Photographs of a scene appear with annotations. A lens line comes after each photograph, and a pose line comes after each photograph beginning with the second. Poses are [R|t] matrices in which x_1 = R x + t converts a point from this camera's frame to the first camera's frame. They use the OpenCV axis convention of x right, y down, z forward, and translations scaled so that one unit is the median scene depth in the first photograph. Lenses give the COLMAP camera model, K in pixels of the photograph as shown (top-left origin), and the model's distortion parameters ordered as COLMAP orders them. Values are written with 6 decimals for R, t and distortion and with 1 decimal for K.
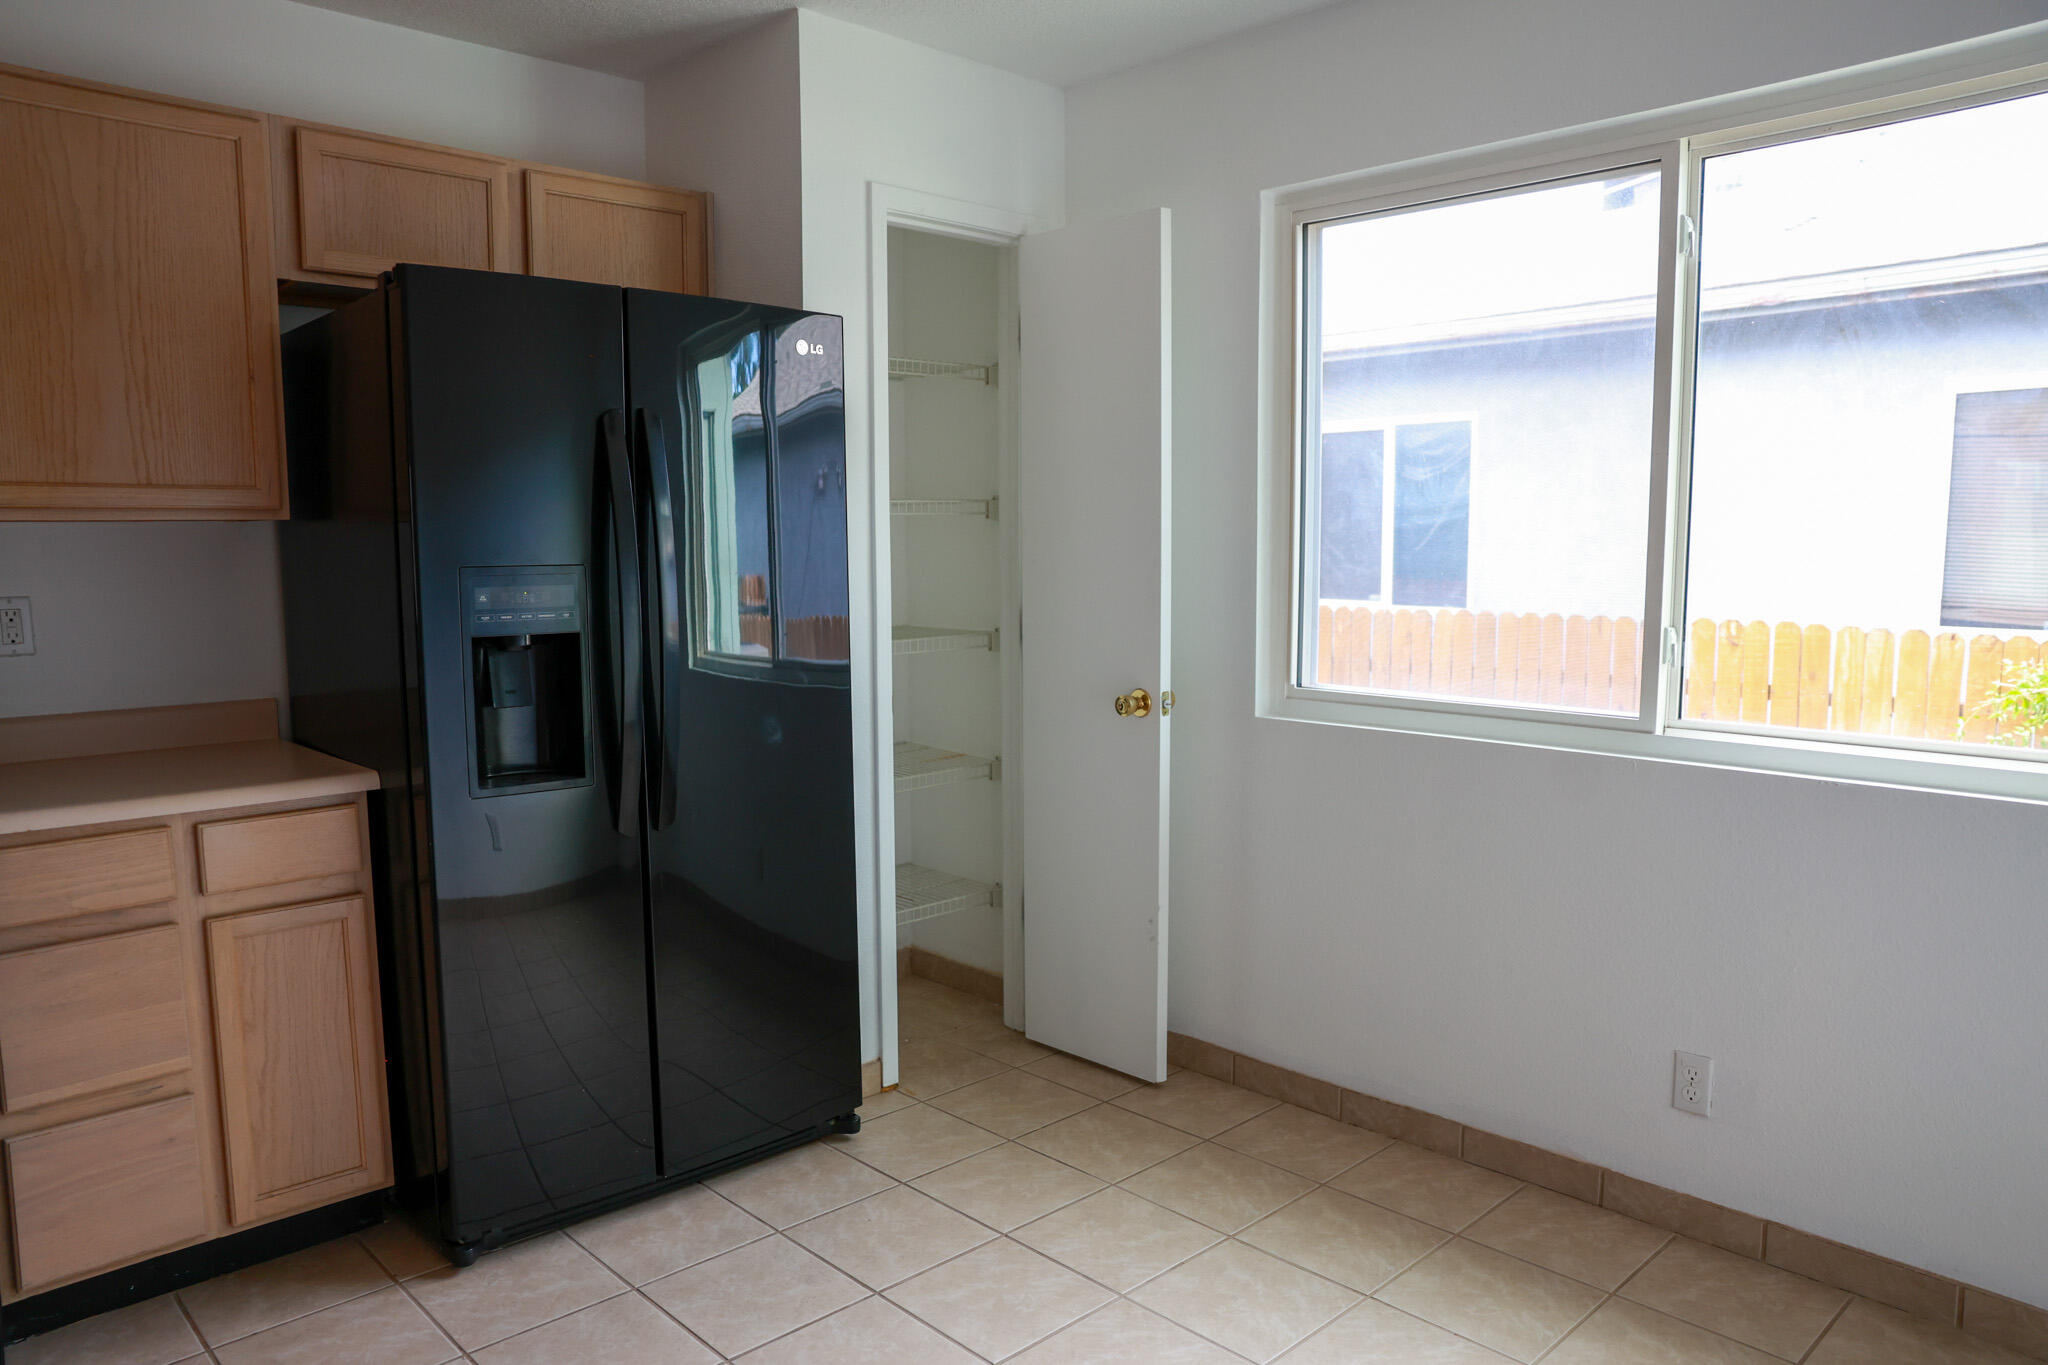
lens RADIAL K [[1376.1, 0, 1014.6], [0, 1376.1, 698.1], [0, 0, 1]] dist [-0.067494, 0.016453]
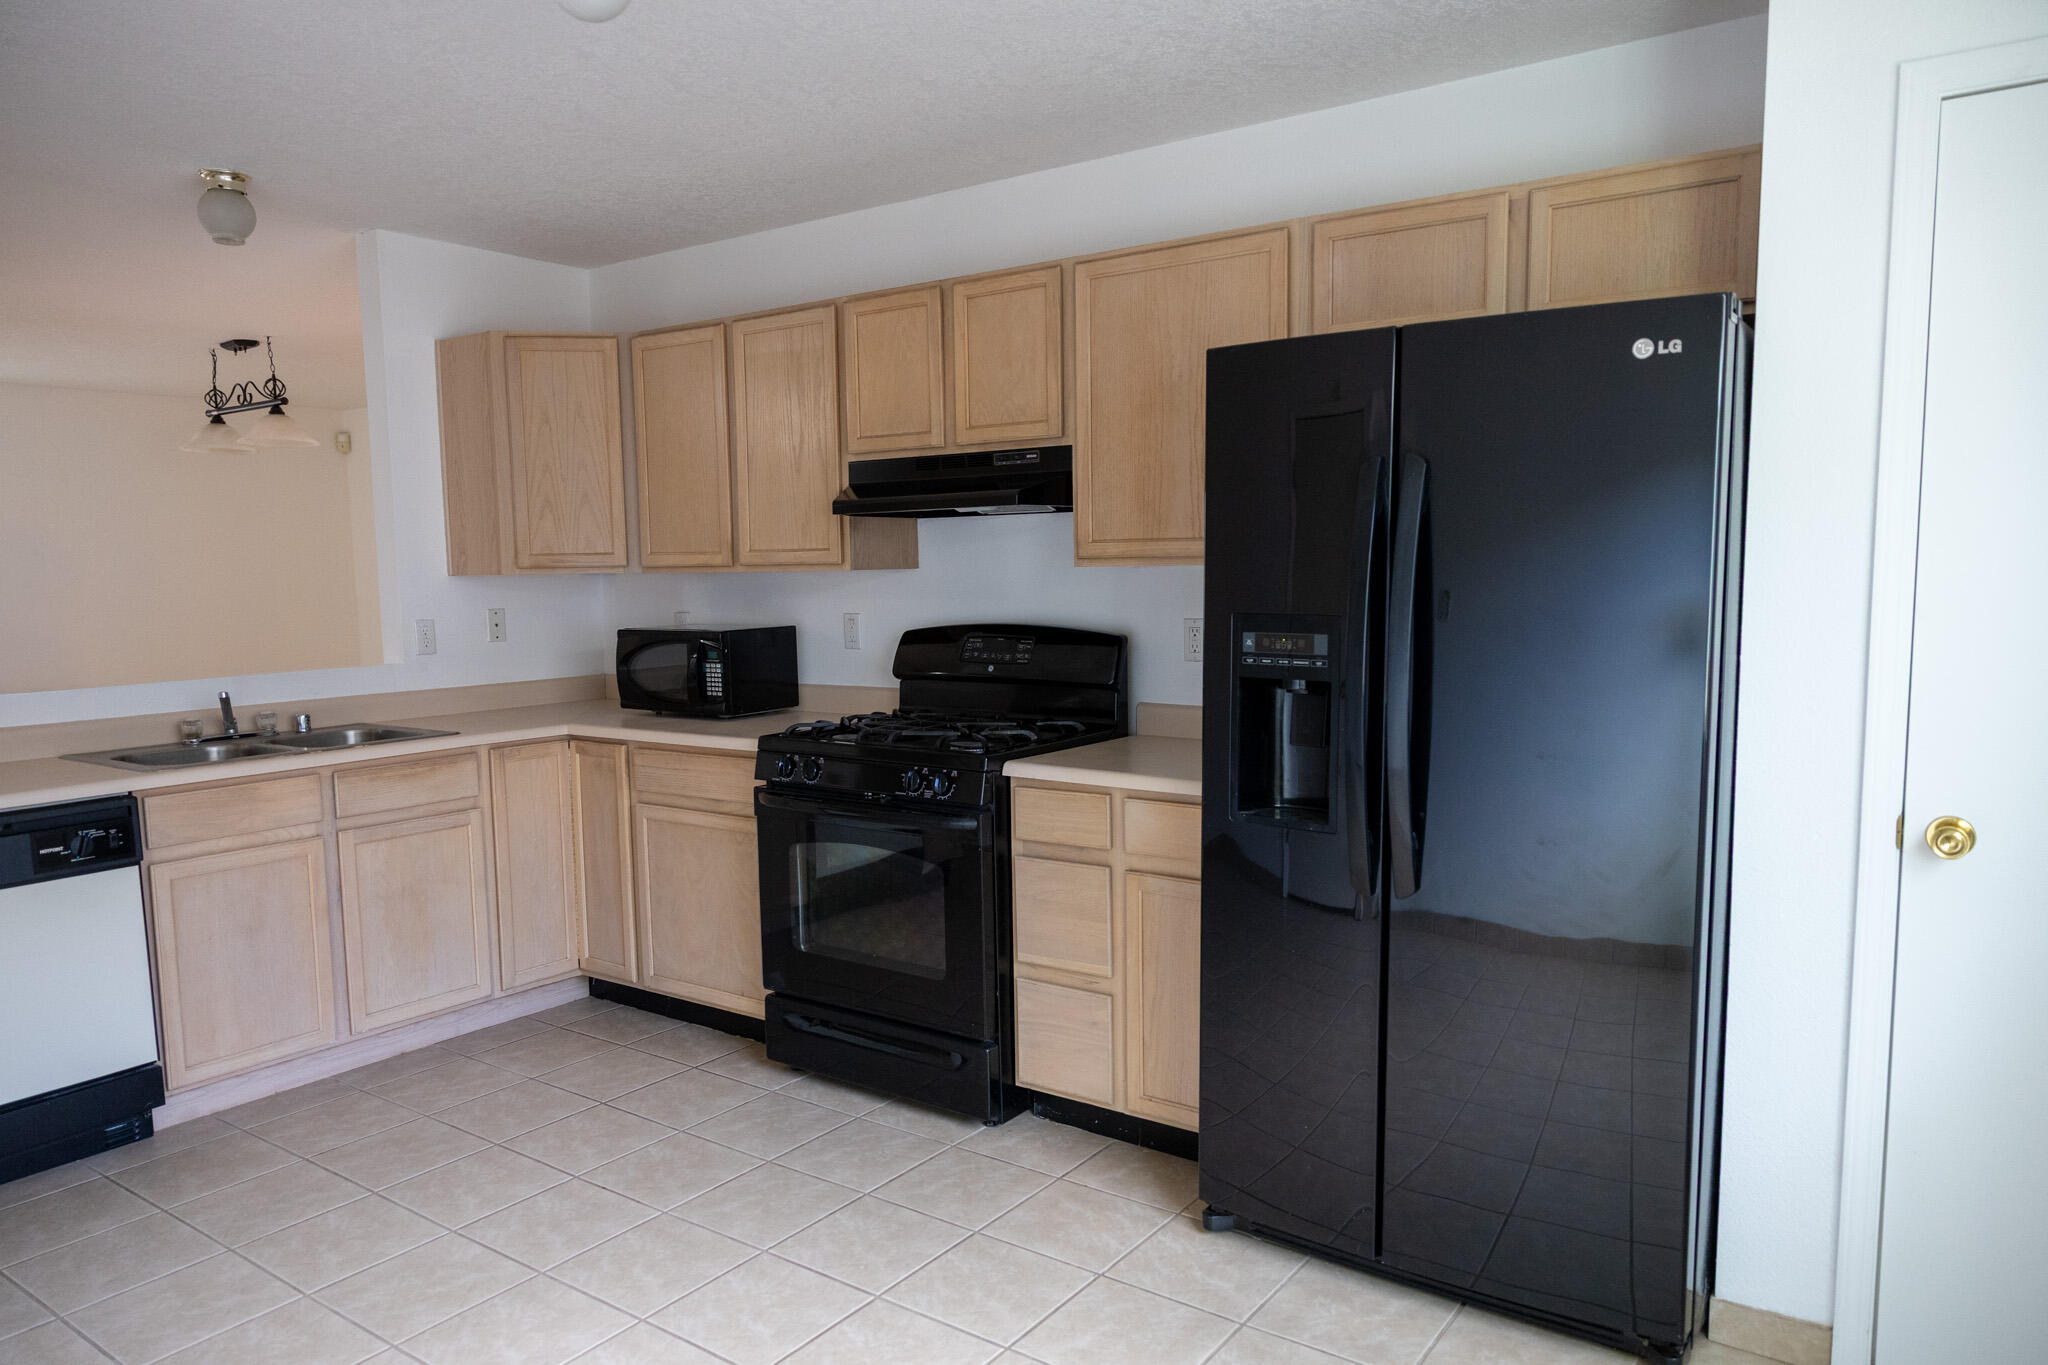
lens RADIAL K [[1376.1, 0, 1018.6], [0, 1376.1, 668.6], [0, 0, 1]] dist [-0.067494, 0.016453]
pose [[0.172713, 0.086872, -0.981134, 0.651701], [-0.094260, 0.992989, 0.071329, -0.112130], [0.980452, 0.080162, 0.179691, 0.614059]]
